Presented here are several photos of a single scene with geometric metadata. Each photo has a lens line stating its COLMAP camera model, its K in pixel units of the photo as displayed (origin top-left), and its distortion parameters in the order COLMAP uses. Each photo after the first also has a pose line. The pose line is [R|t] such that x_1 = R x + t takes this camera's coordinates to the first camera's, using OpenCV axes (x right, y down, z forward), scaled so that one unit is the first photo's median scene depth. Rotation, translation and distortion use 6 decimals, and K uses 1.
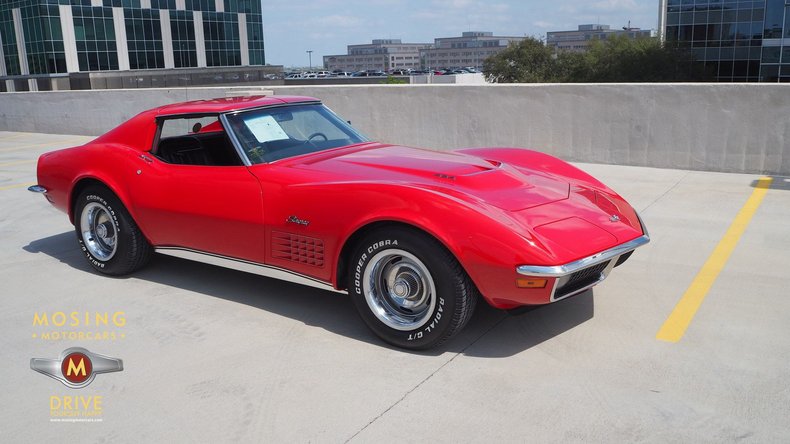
lens RADIAL K [[662.5, 0, 397.4], [0, 662.5, 224.2], [0, 0, 1]] dist [-0.055702, 0.021712]
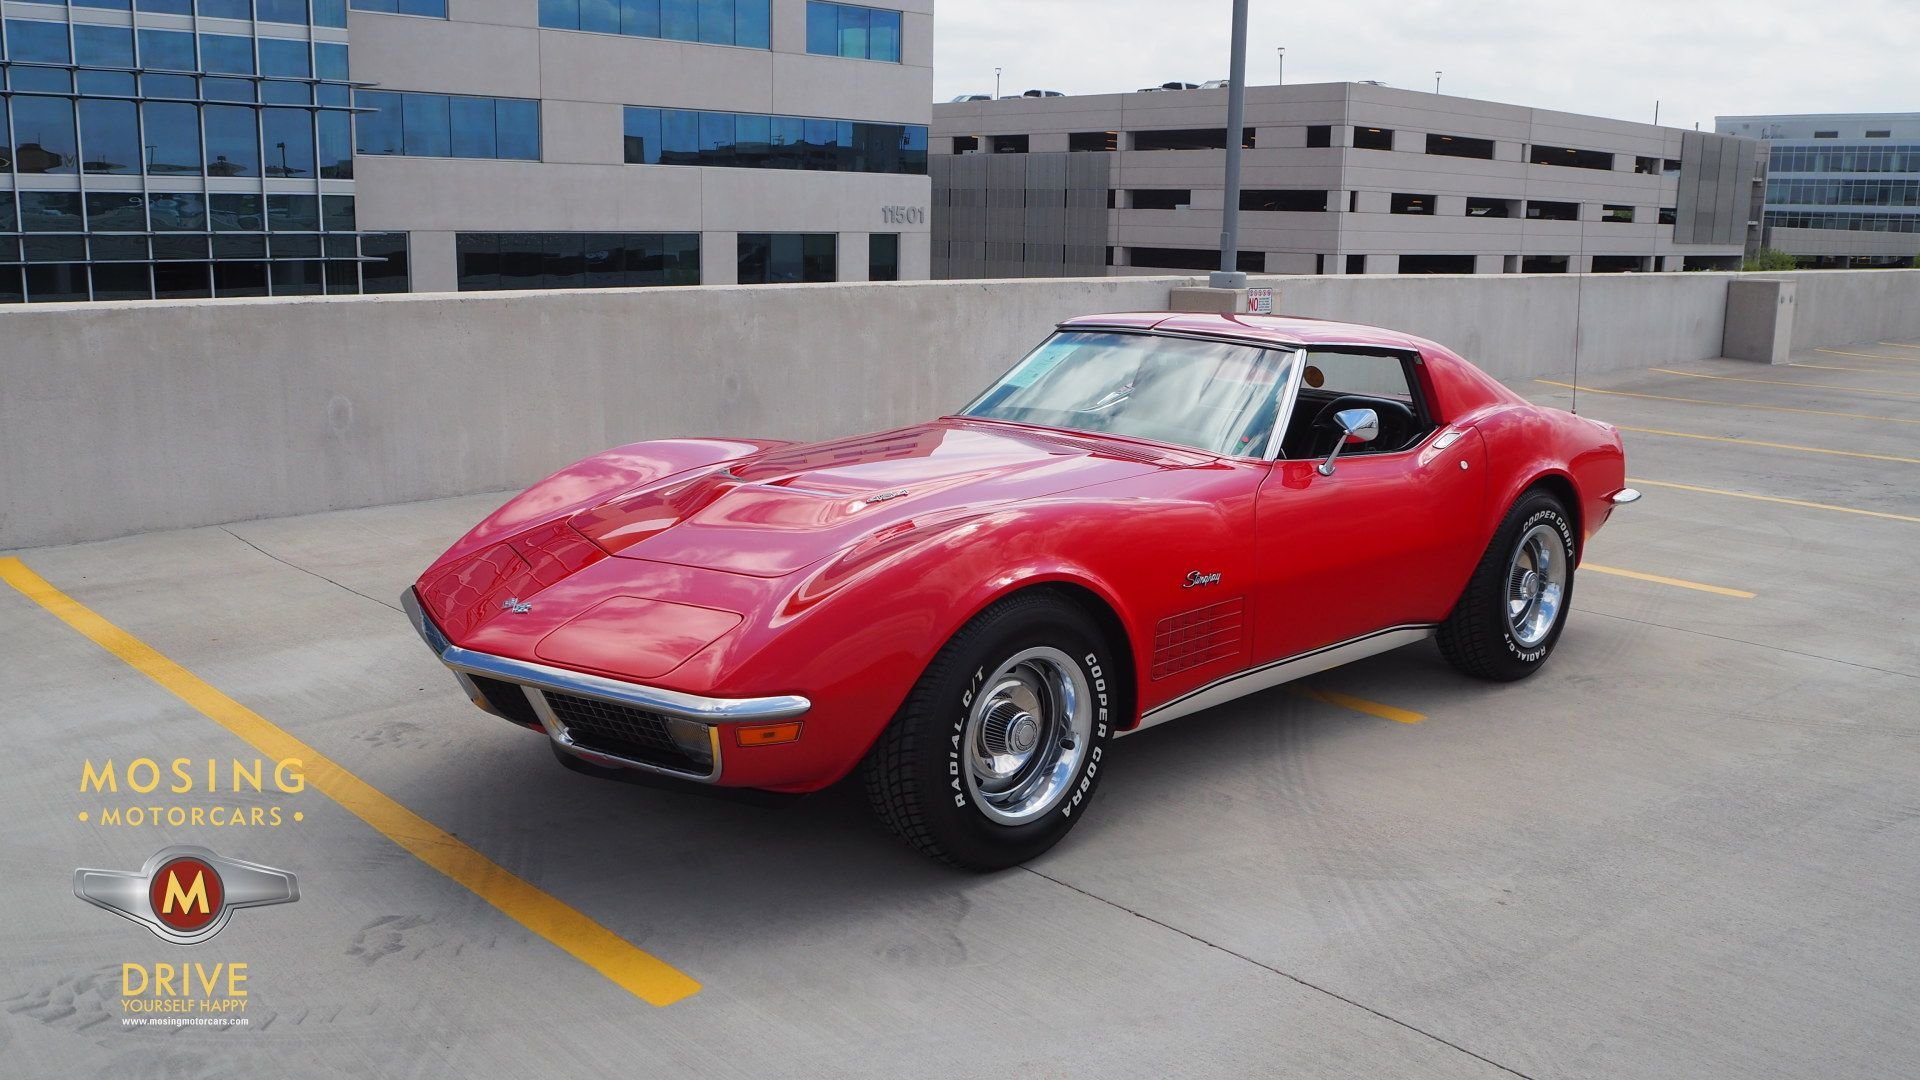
lens RADIAL K [[1610.0, 0, 960.0], [0, 1610.0, 534.5], [0, 0, 1]] dist [-0.055702, 0.021712]
pose [[0.217580, -0.157458, 0.963258, -0.657906], [0.209851, 0.971368, 0.111382, -0.126006], [-0.953216, 0.177907, 0.244393, 0.552781]]
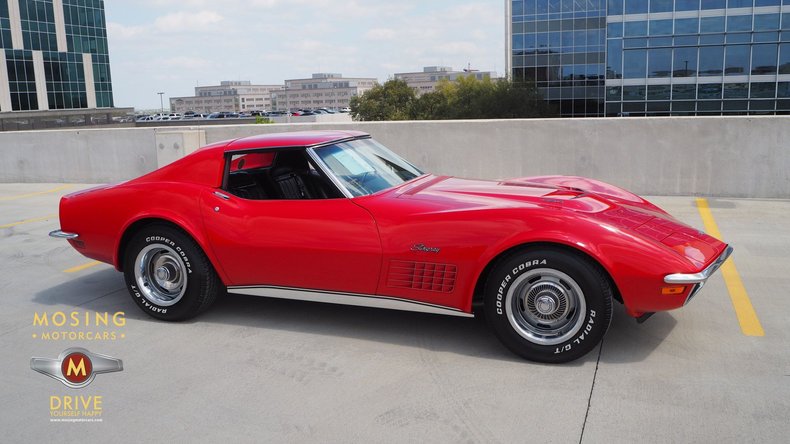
lens RADIAL K [[662.5, 0, 397.1], [0, 662.5, 222.6], [0, 0, 1]] dist [-0.055702, 0.021712]
pose [[0.975205, -0.041929, 0.217294, -0.167859], [0.055290, 0.996911, -0.055777, 0.004001], [-0.214284, 0.066408, 0.974511, 0.003836]]
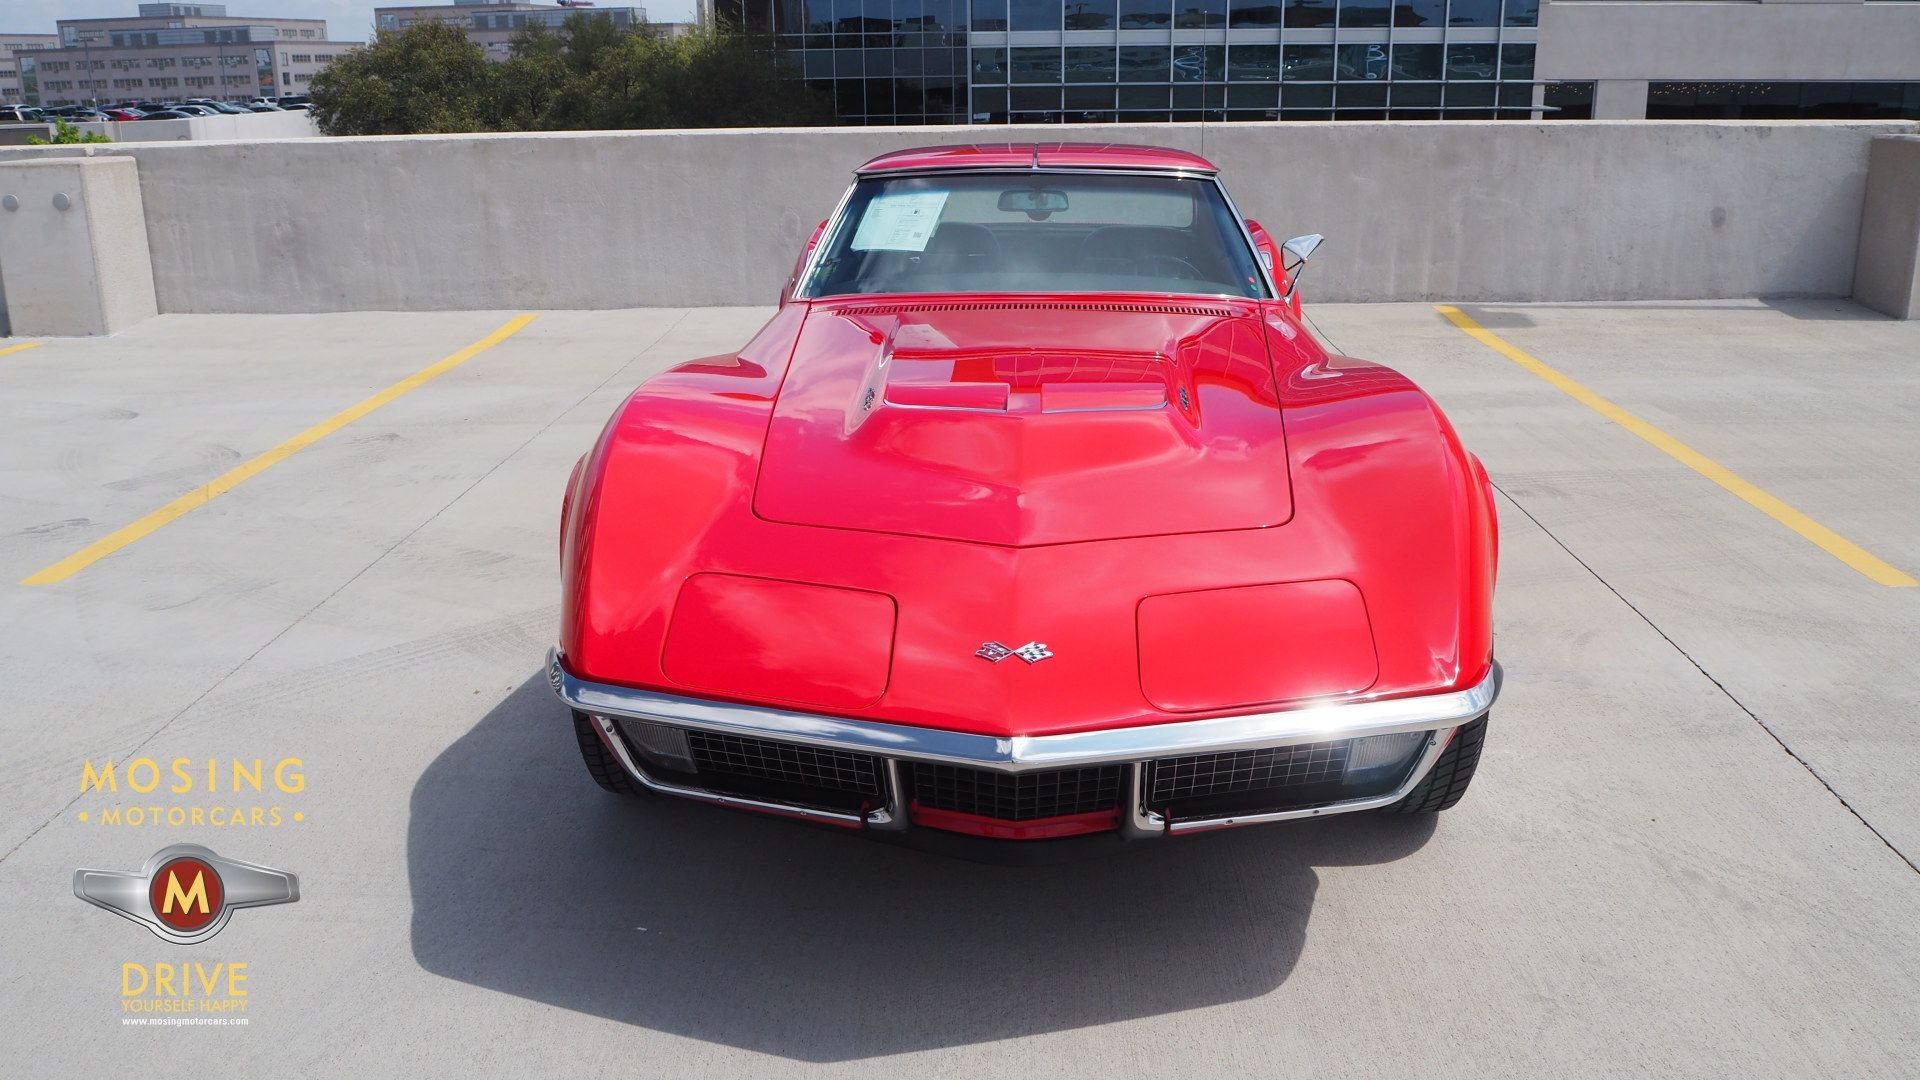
lens RADIAL K [[1610.0, 0, 964.5], [0, 1610.0, 541.2], [0, 0, 1]] dist [-0.055702, 0.021712]
pose [[0.845407, -0.135113, 0.516750, -0.359530], [0.115988, 0.990829, 0.069310, -0.016490], [-0.521376, 0.001342, 0.853326, 0.104888]]
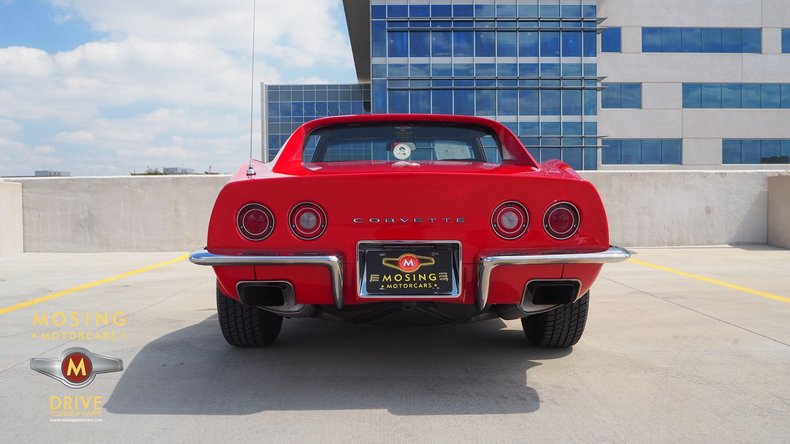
lens RADIAL K [[662.5, 0, 396.3], [0, 662.5, 223.2], [0, 0, 1]] dist [-0.055702, 0.021712]
pose [[0.820468, -0.000353, 0.571692, -0.344689], [0.122235, 0.976983, -0.174823, 0.040074], [-0.558472, 0.213317, 0.801626, 0.201071]]
